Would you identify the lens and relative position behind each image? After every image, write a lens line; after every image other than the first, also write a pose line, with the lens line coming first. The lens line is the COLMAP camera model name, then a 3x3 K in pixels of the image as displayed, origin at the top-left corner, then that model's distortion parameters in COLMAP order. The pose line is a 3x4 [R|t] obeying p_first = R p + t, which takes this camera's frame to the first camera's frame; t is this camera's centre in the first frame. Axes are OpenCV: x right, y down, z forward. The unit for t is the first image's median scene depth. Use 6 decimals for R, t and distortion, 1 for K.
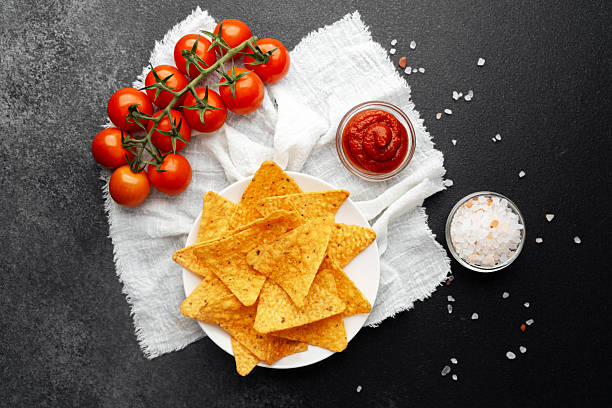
lens RADIAL K [[796.9, 0, 306.0], [0, 796.9, 204.0], [0, 0, 1]] dist [0.093788, 0.047312]
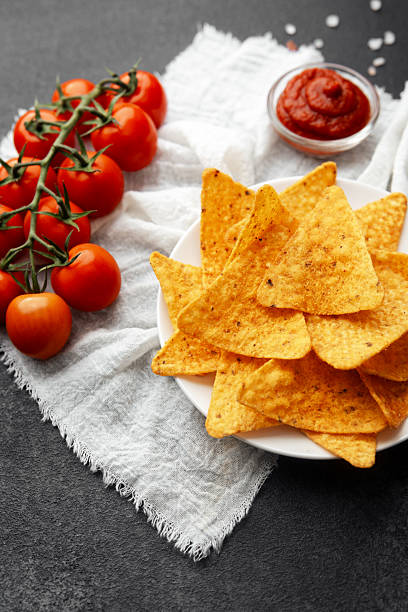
lens RADIAL K [[796.9, 0, 207.6], [0, 796.9, 294.5], [0, 0, 1]] dist [0.093788, 0.047312]
pose [[0.858144, -0.468722, 0.209496, -0.229872], [0.511068, 0.740951, -0.435662, 0.305420], [0.048978, 0.480927, 0.875391, 0.448620]]
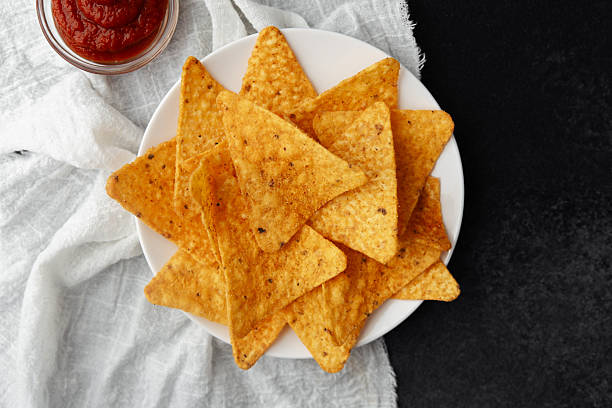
lens RADIAL K [[796.9, 0, 306.0], [0, 796.9, 204.0], [0, 0, 1]] dist [0.093788, 0.047312]
pose [[0.191905, -0.978232, -0.078962, 0.011766], [0.981128, 0.189289, 0.039457, 0.064712], [-0.023652, -0.085044, 0.996096, 0.405123]]
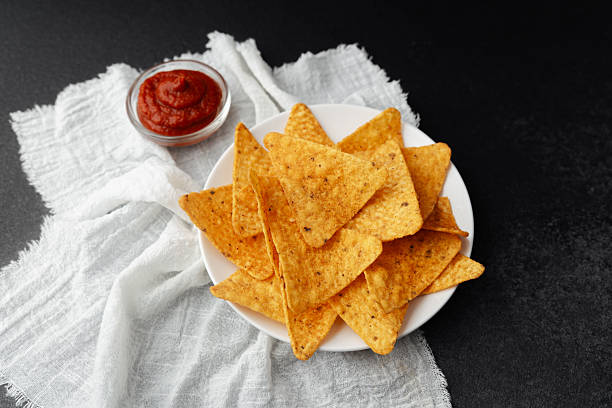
lens RADIAL K [[796.9, 0, 306.0], [0, 796.9, 204.0], [0, 0, 1]] dist [0.093788, 0.047312]
pose [[0.097362, -0.876048, 0.472292, -0.362708], [0.995243, 0.087307, -0.043224, 0.086074], [-0.003368, 0.474254, 0.880382, 0.363543]]
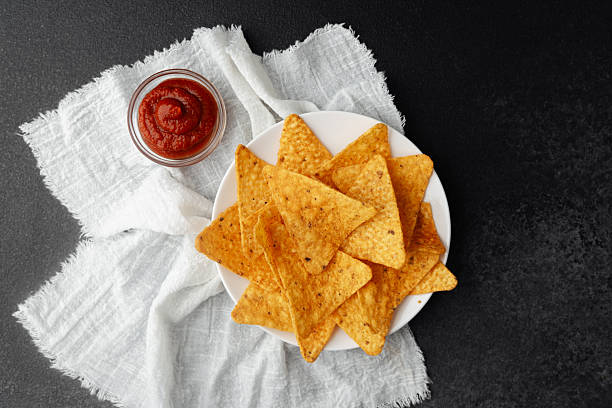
lens RADIAL K [[796.9, 0, 306.0], [0, 796.9, 204.0], [0, 0, 1]] dist [0.093788, 0.047312]
pose [[0.037025, -0.998776, -0.032794, 0.023213], [0.999313, 0.036955, 0.002741, 0.053451], [-0.001526, -0.032873, 0.999458, 0.178625]]
